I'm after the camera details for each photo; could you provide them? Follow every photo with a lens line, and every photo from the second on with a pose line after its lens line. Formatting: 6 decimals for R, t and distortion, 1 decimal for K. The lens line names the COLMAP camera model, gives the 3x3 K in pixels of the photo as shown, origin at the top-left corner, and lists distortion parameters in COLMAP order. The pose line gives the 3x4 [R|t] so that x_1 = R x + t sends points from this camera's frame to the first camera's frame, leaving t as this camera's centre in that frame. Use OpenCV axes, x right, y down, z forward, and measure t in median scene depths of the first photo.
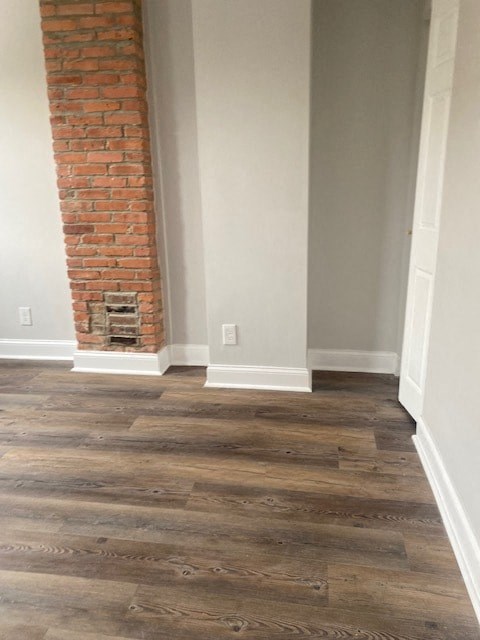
lens RADIAL K [[472.8, 0, 239.2], [0, 472.8, 308.6], [0, 0, 1]] dist [0.002047, -0.004162]
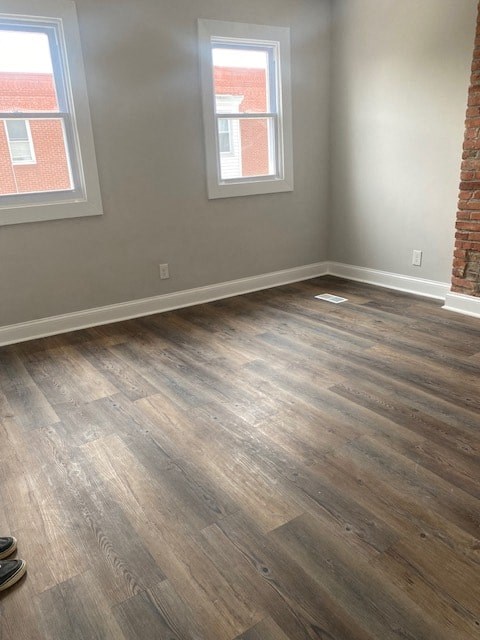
lens RADIAL K [[472.8, 0, 239.2], [0, 472.8, 308.6], [0, 0, 1]] dist [0.002047, -0.004162]
pose [[0.664018, 0.217934, -0.715251, 0.170533], [-0.158687, 0.975865, 0.150022, 0.040458], [0.730684, 0.013884, 0.682575, -0.191601]]
